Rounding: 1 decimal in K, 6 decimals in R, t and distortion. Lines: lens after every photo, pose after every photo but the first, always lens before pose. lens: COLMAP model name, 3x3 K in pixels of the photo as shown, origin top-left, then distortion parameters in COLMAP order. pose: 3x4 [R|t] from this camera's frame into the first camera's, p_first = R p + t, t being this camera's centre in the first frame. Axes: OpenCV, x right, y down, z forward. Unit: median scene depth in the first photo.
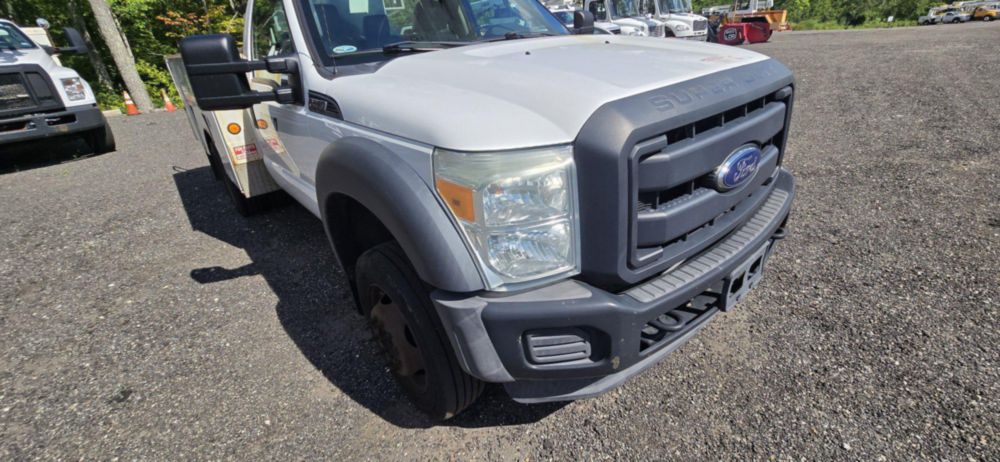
lens RADIAL K [[413.1, 0, 510.6], [0, 413.1, 222.8], [0, 0, 1]] dist [-0.003972, 0.002674]
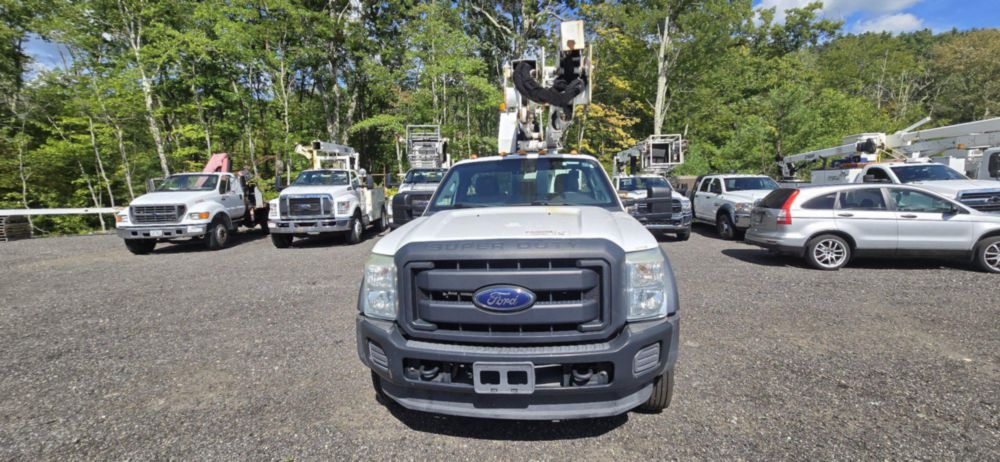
lens RADIAL K [[413.1, 0, 503.2], [0, 413.1, 230.1], [0, 0, 1]] dist [-0.003972, 0.002674]
pose [[0.682178, 0.129814, -0.719571, 0.801767], [-0.332108, 0.931755, -0.146757, -0.068755], [0.651412, 0.339090, 0.678735, -0.077836]]
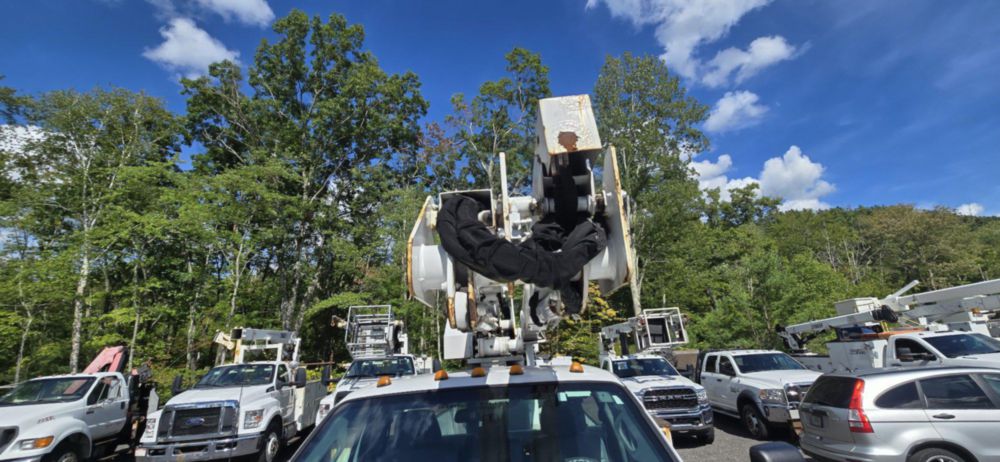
lens RADIAL K [[413.1, 0, 504.5], [0, 413.1, 228.4], [0, 0, 1]] dist [-0.003972, 0.002674]
pose [[0.724748, -0.182495, -0.664406, 0.356355], [-0.284223, 0.799236, -0.529566, -0.377284], [0.627660, 0.572641, 0.527376, 0.339970]]
